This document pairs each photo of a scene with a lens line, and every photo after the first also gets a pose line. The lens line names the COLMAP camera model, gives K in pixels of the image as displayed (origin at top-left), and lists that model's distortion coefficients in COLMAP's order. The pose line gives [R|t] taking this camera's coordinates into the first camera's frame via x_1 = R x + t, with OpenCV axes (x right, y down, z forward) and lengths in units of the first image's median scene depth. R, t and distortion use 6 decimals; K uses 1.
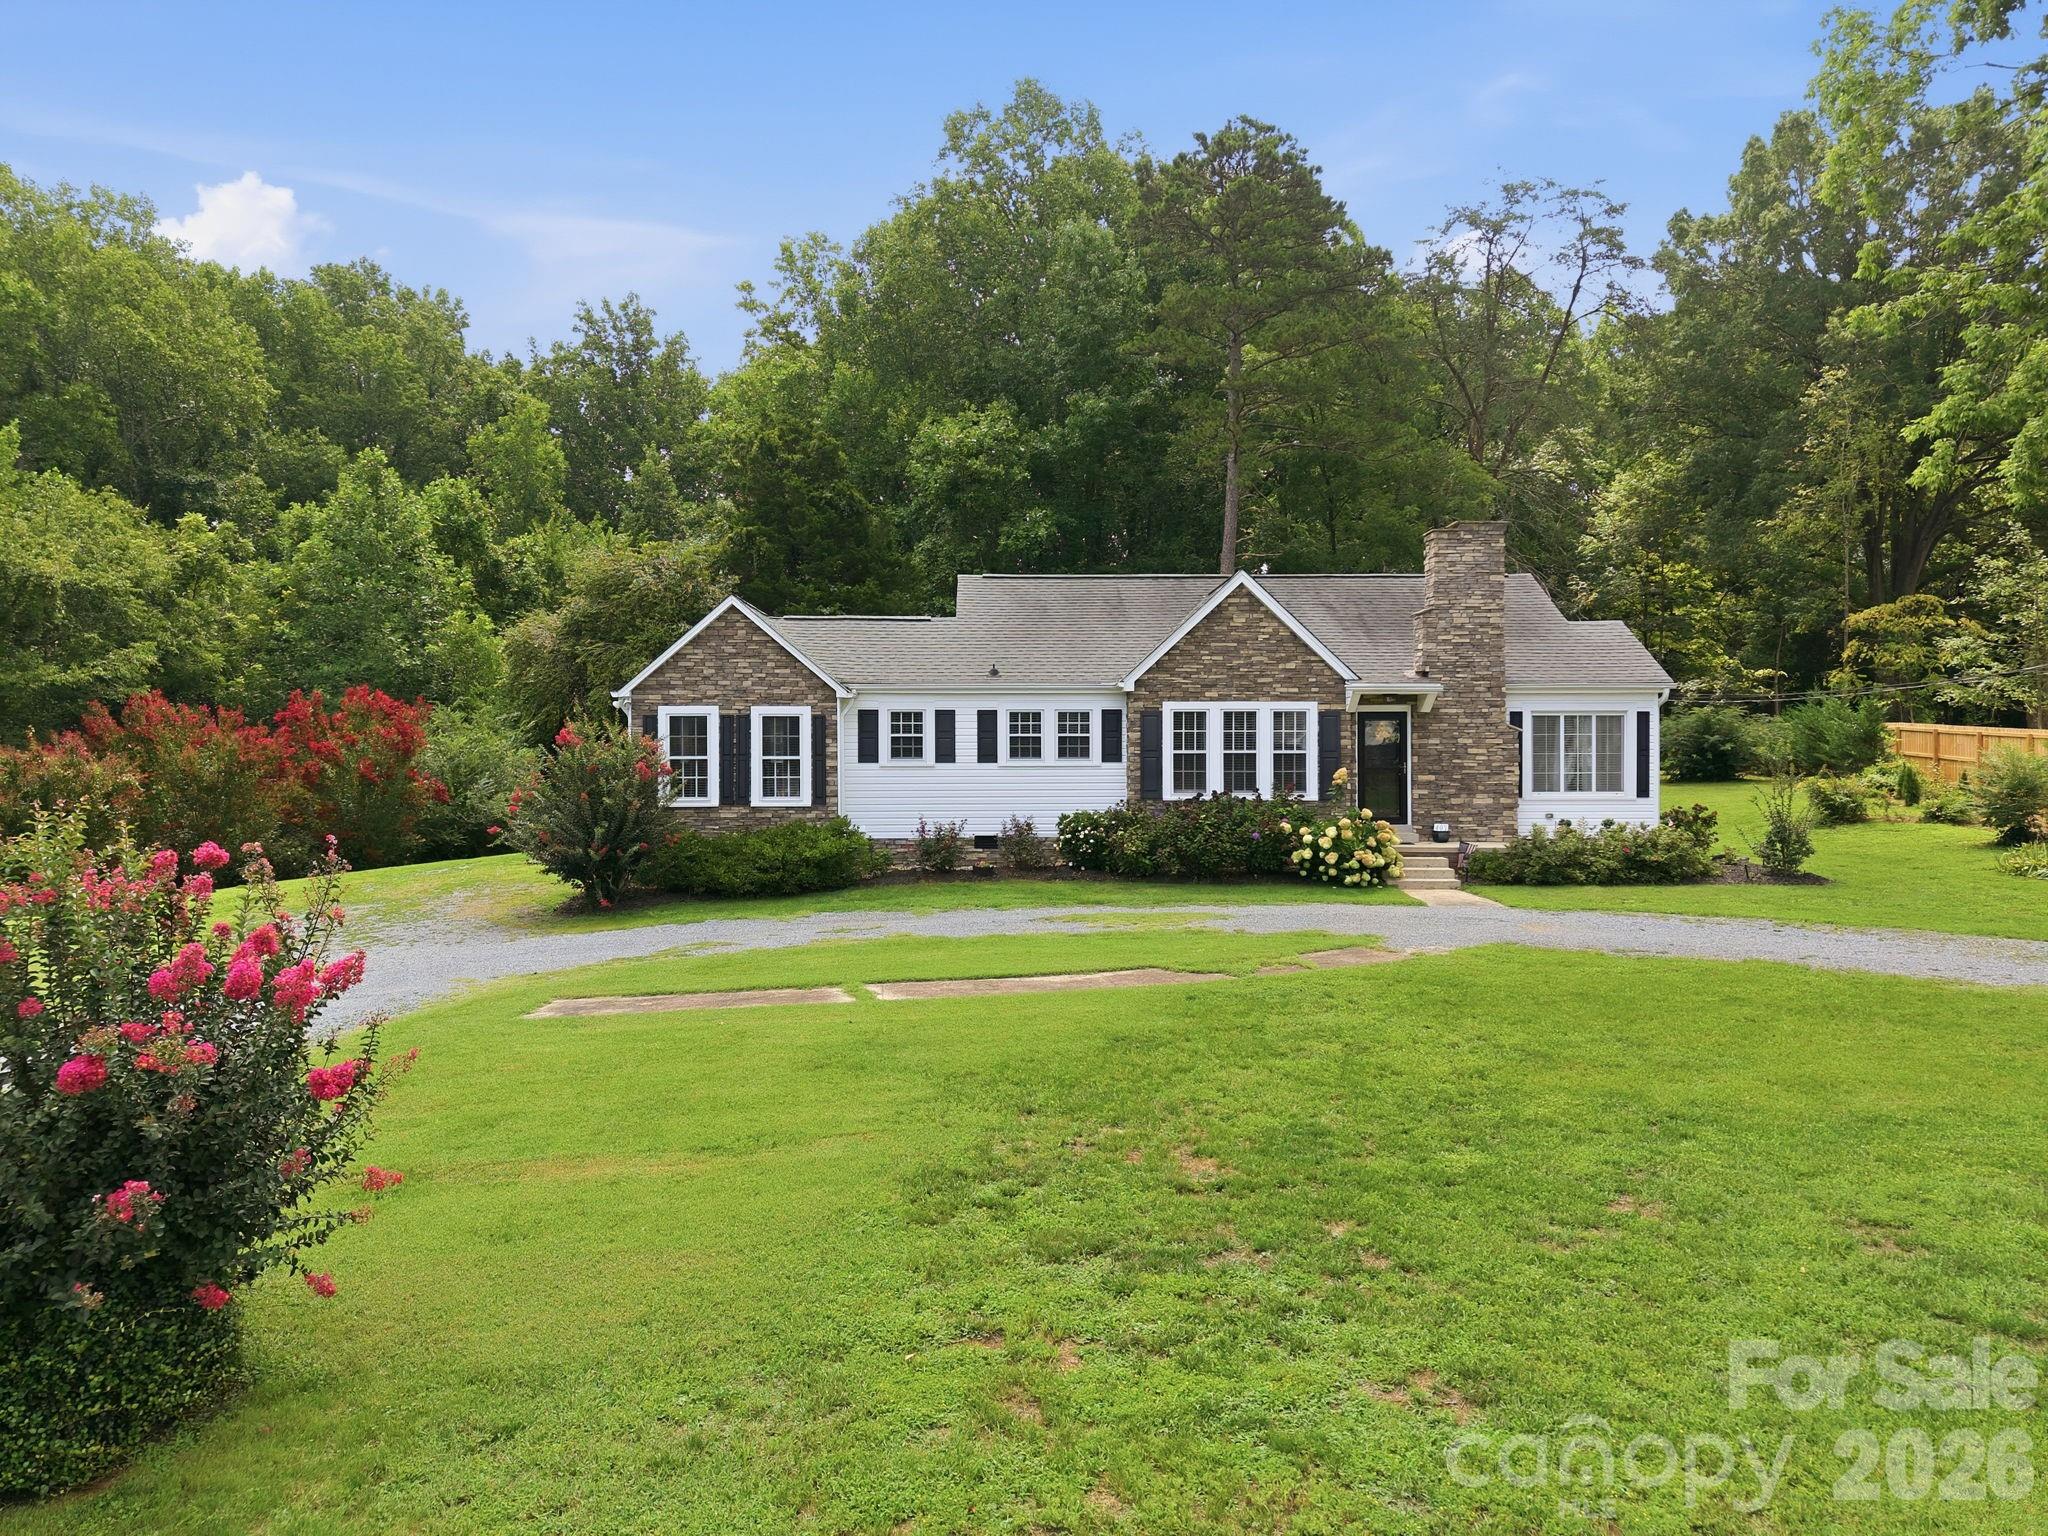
lens RADIAL K [[1289.5, 0, 1024.0], [0, 1289.5, 768.0], [0, 0, 1]] dist [0.000432, -0.001951]
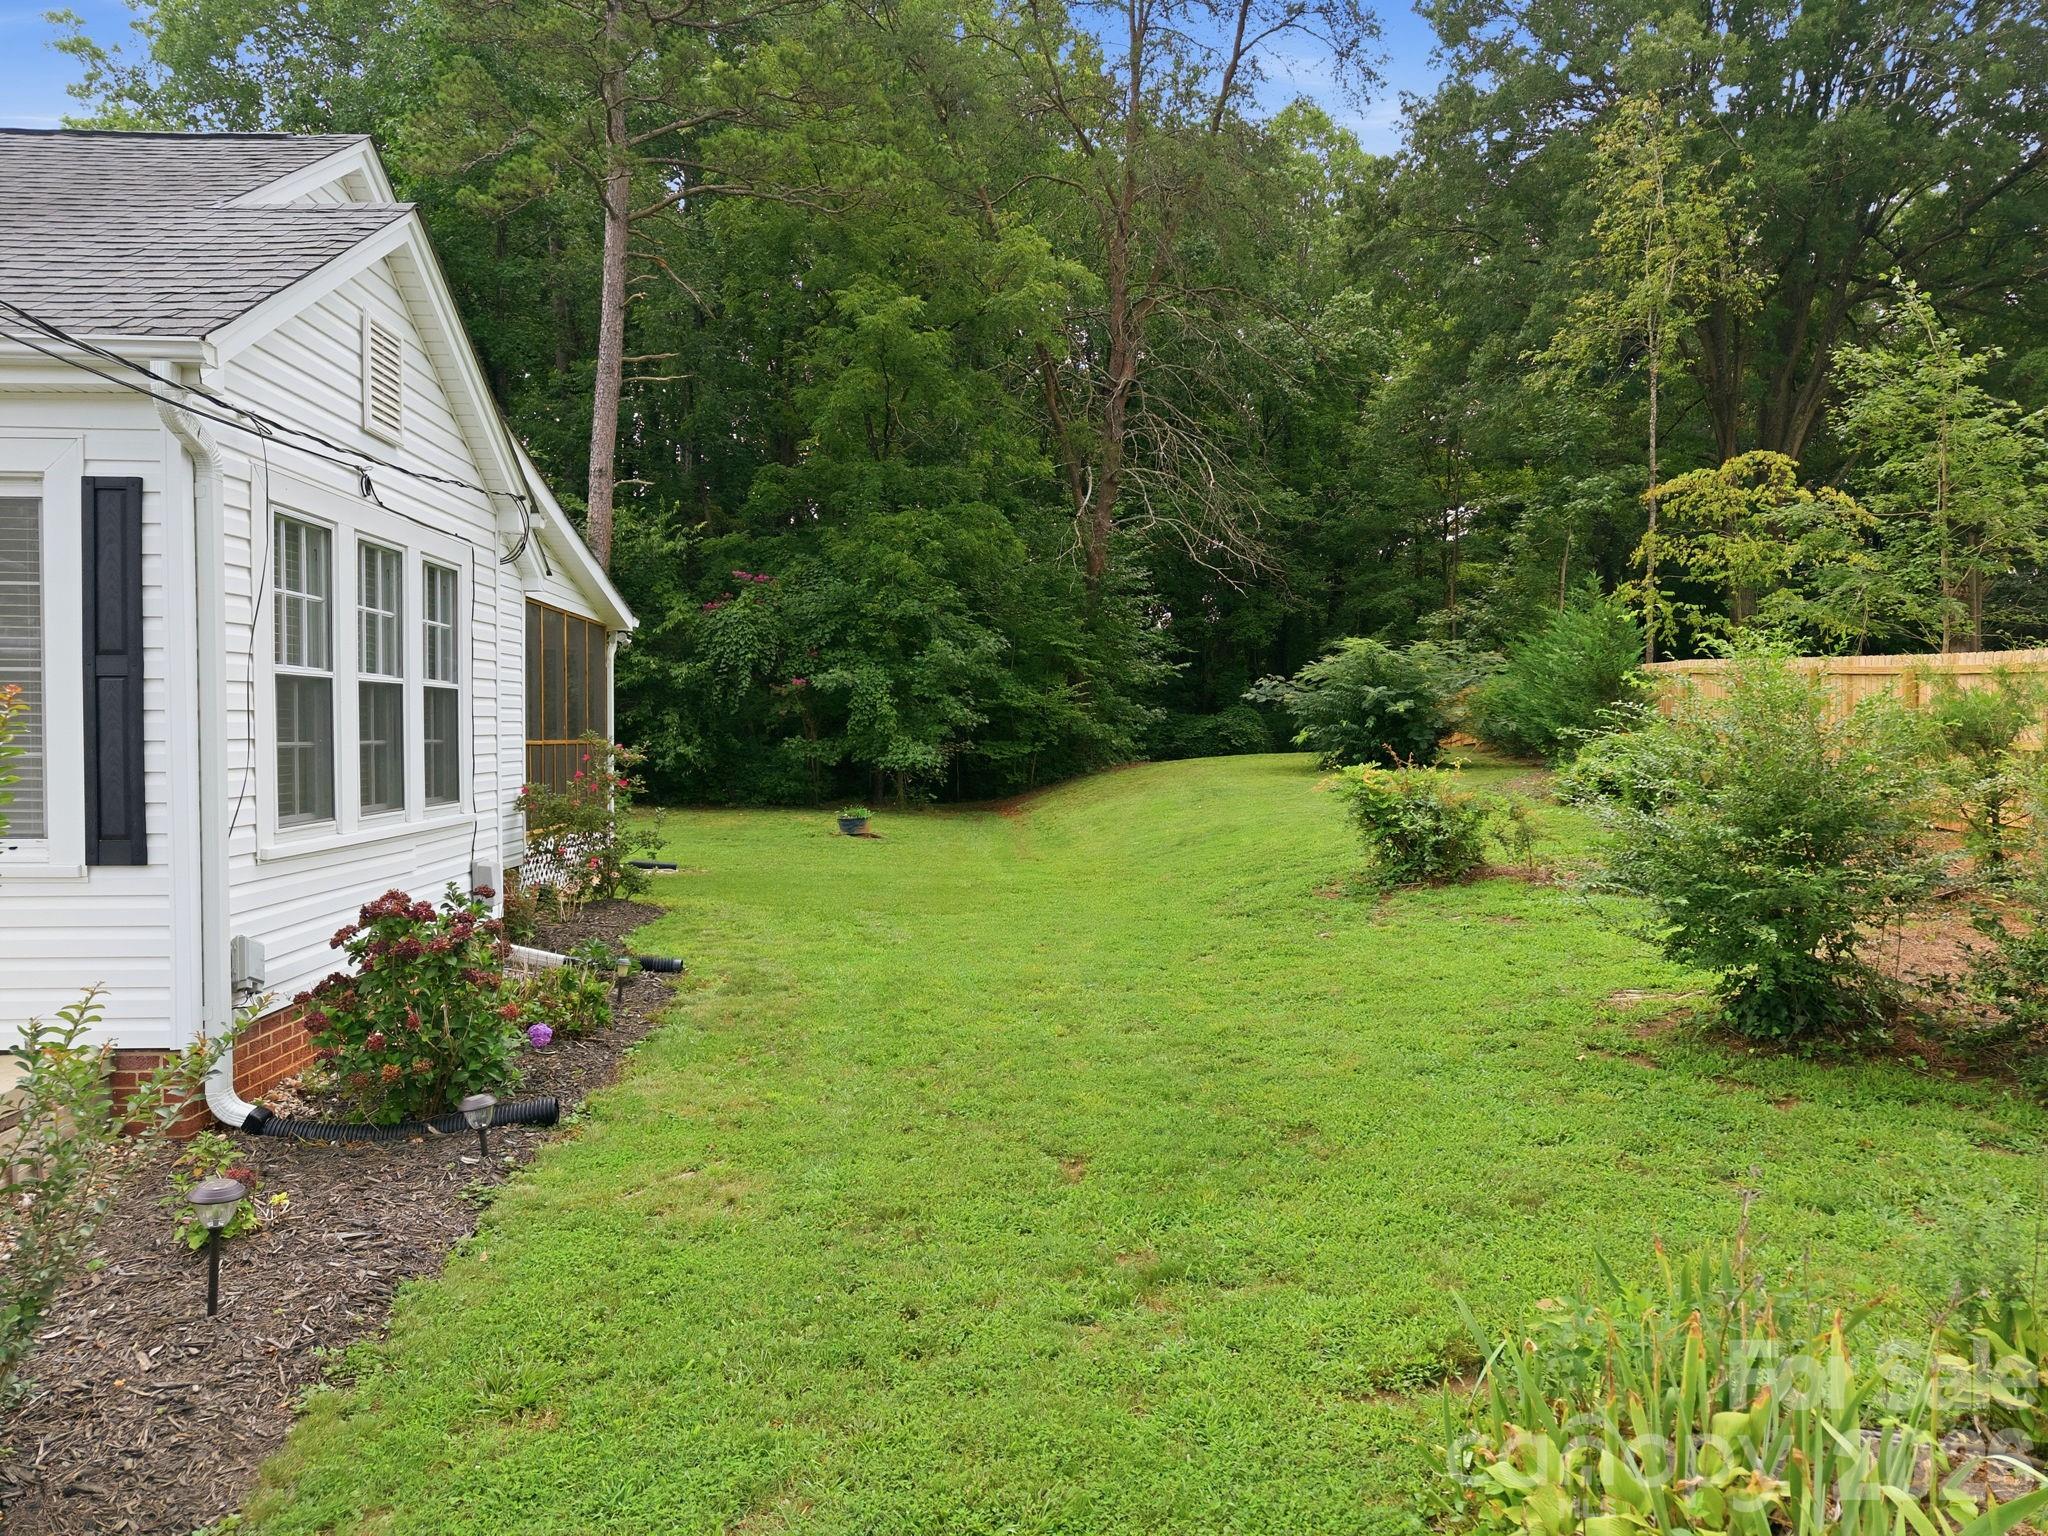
lens RADIAL K [[1289.5, 0, 1024.0], [0, 1289.5, 768.0], [0, 0, 1]] dist [0.000432, -0.001951]
pose [[0.999534, 0.001307, 0.030486, 0.385432], [-0.001816, 0.999859, 0.016678, 0.001178], [-0.030460, -0.016726, 0.999396, 0.472060]]
